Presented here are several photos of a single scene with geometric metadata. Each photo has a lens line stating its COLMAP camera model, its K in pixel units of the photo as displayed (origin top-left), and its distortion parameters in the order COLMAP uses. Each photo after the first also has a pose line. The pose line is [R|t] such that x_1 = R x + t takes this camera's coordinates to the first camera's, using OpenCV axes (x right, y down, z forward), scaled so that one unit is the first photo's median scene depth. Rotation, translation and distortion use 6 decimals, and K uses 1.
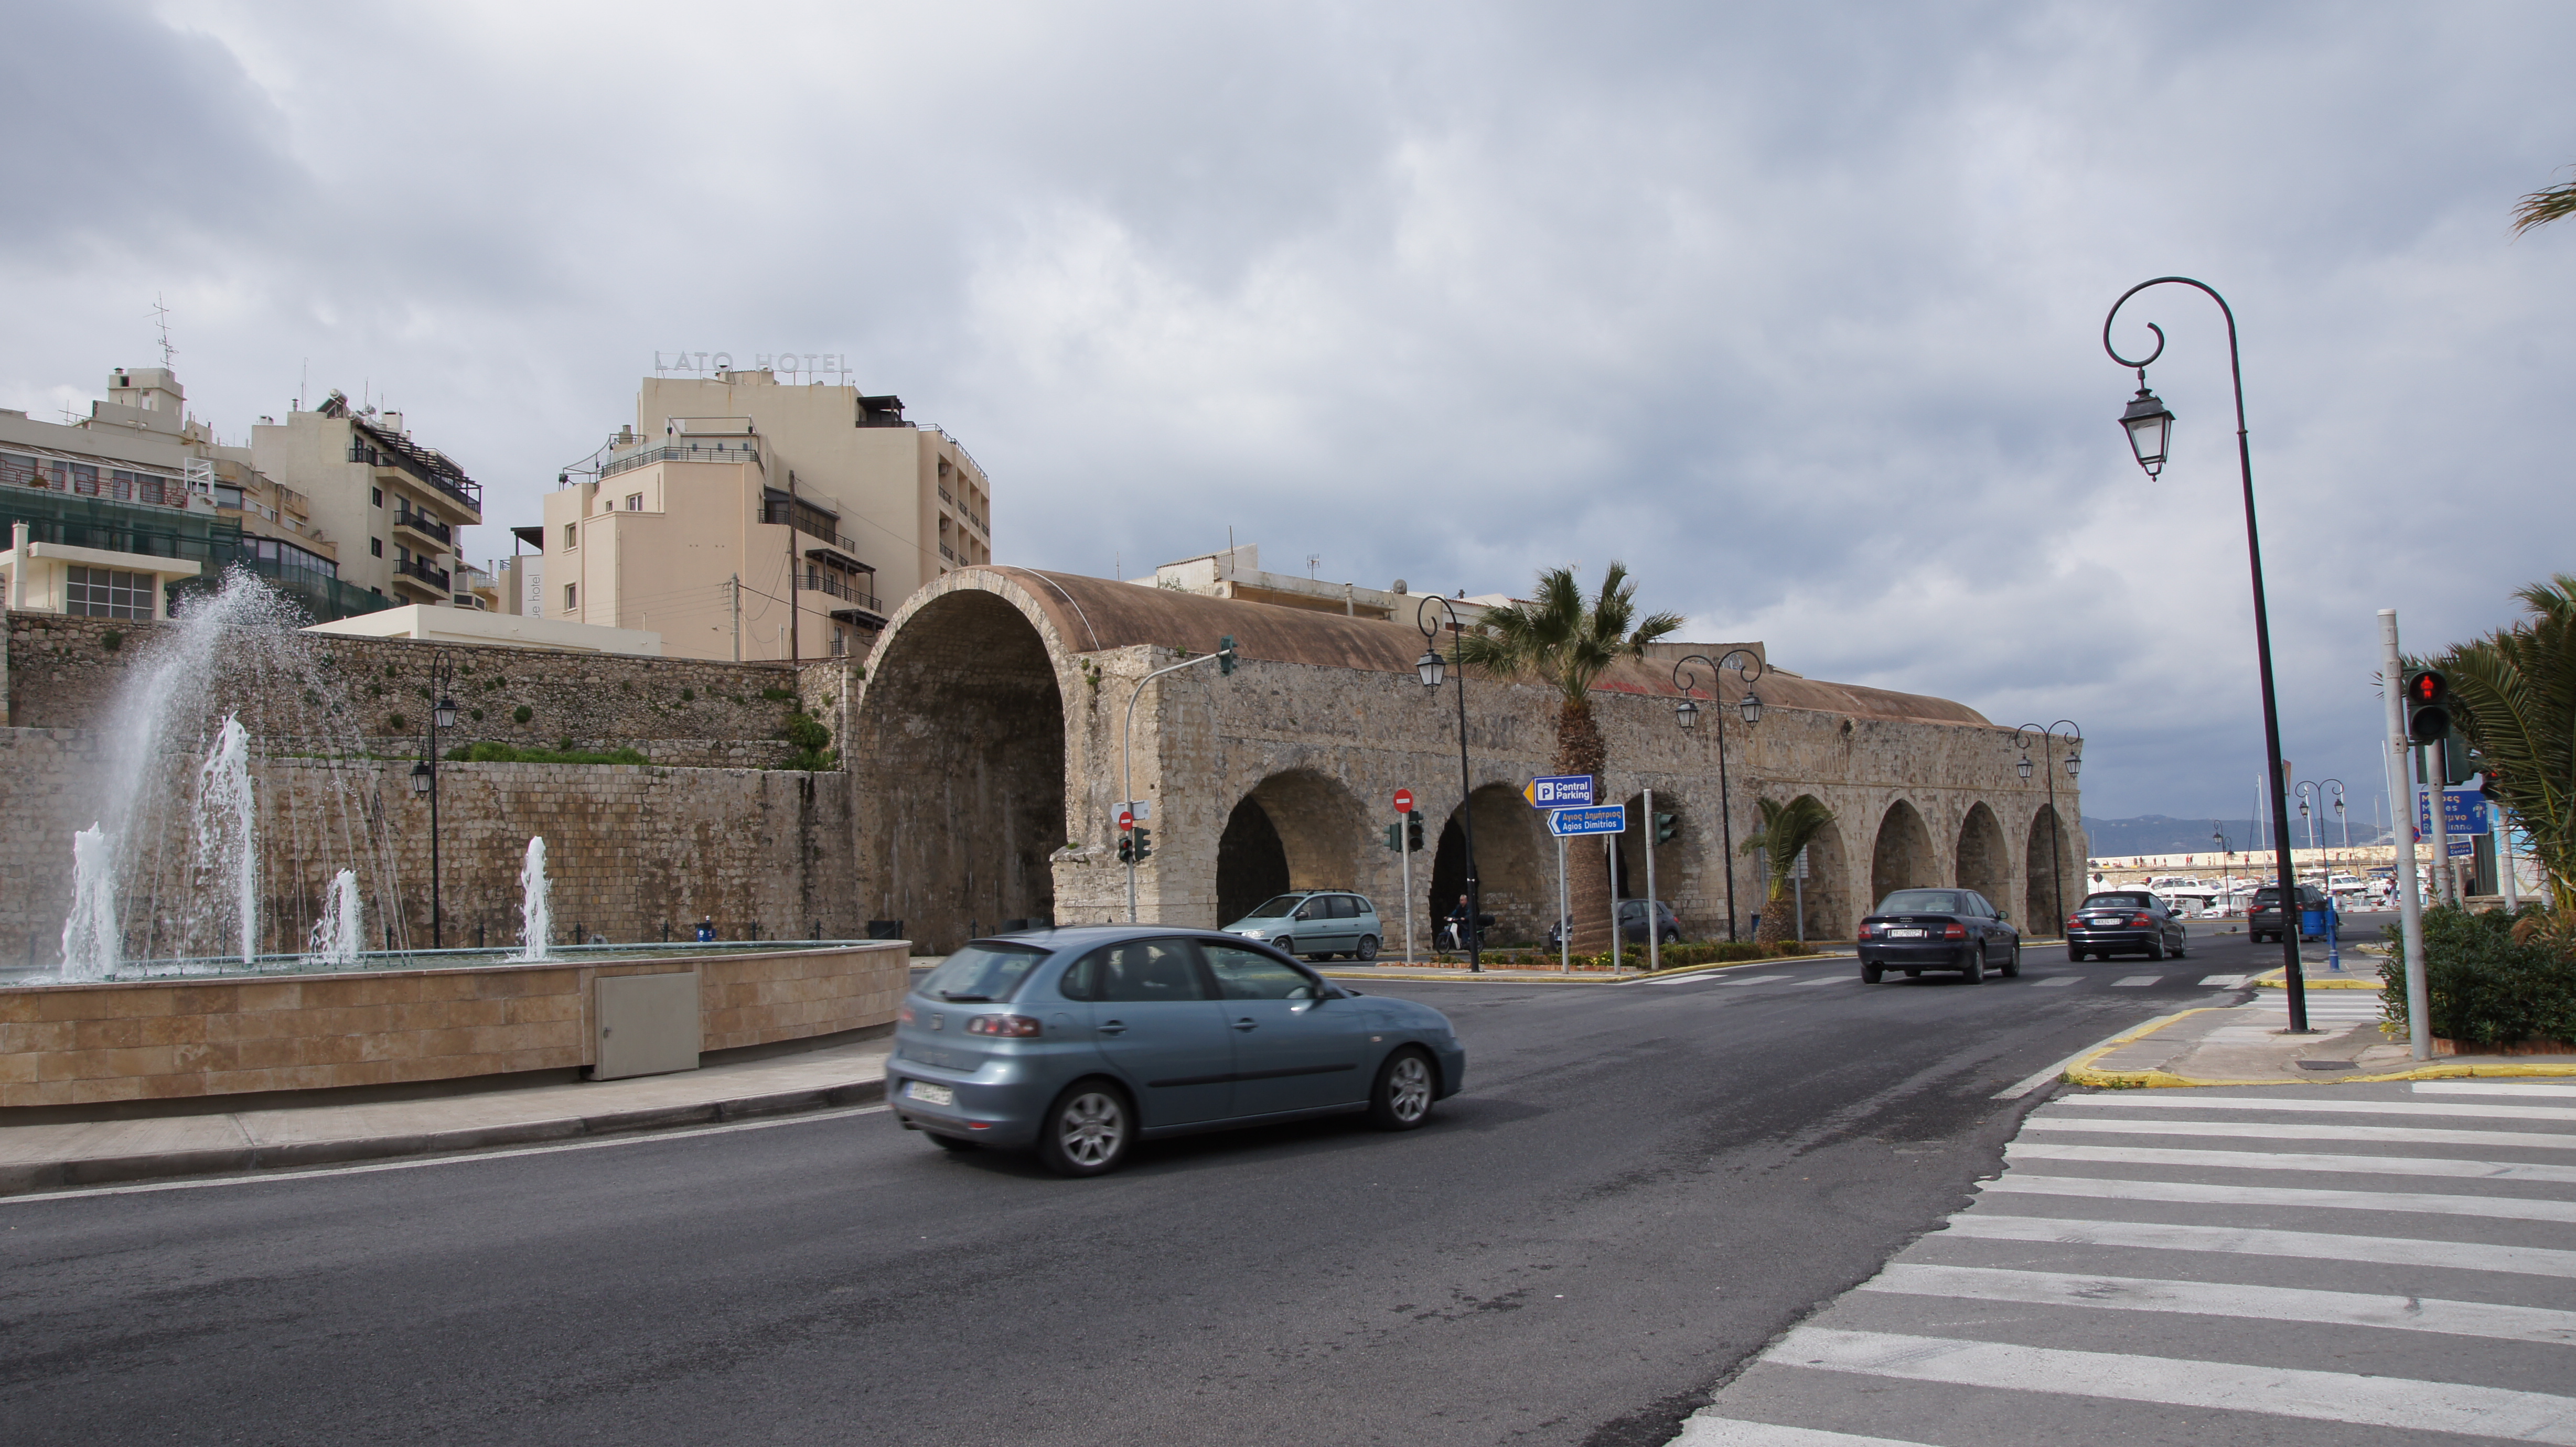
lens RADIAL K [[1906.2, 0, 1276.3], [0, 1906.2, 740.0], [0, 0, 1]] dist [-0.125430, 0.124360]
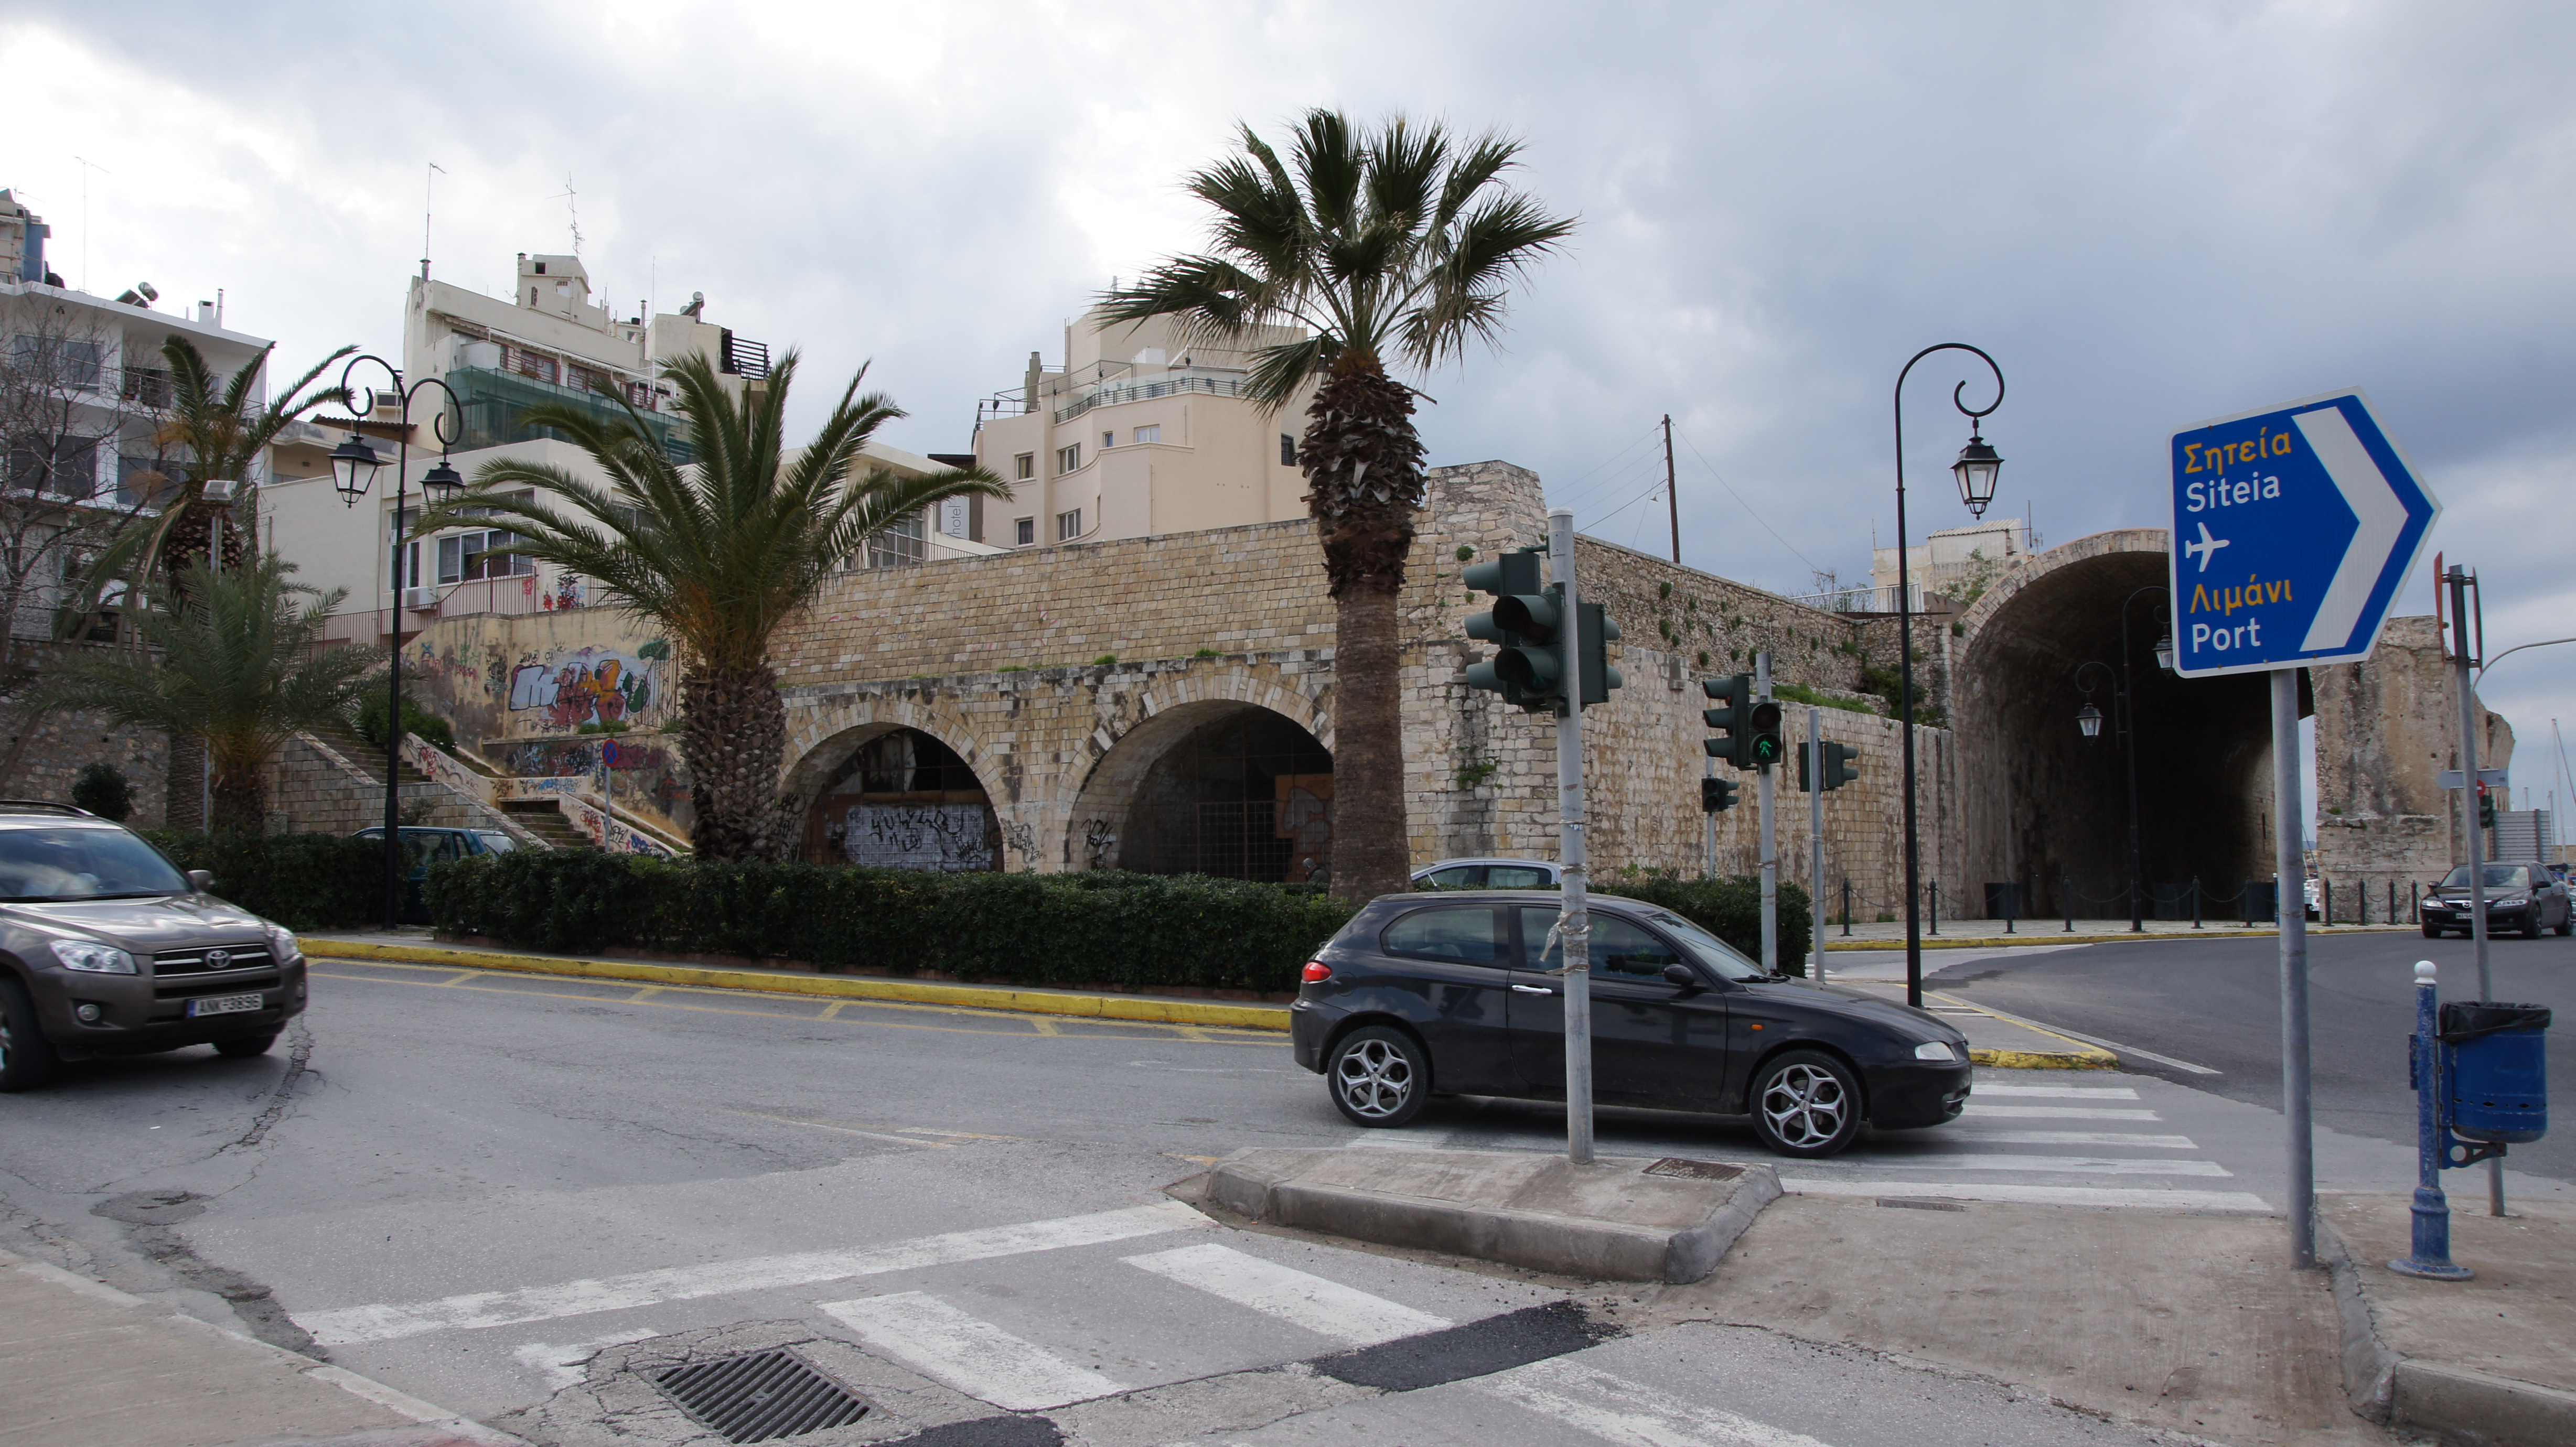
lens RADIAL K [[1897.9, 0, 1272.7], [0, 1897.9, 740.9], [0, 0, 1]] dist [-0.127249, 0.122955]
pose [[0.990013, 0.034337, 0.136729, -0.798521], [-0.036162, 0.999287, 0.010885, 0.027777], [-0.136258, -0.015721, 0.990549, 0.104333]]
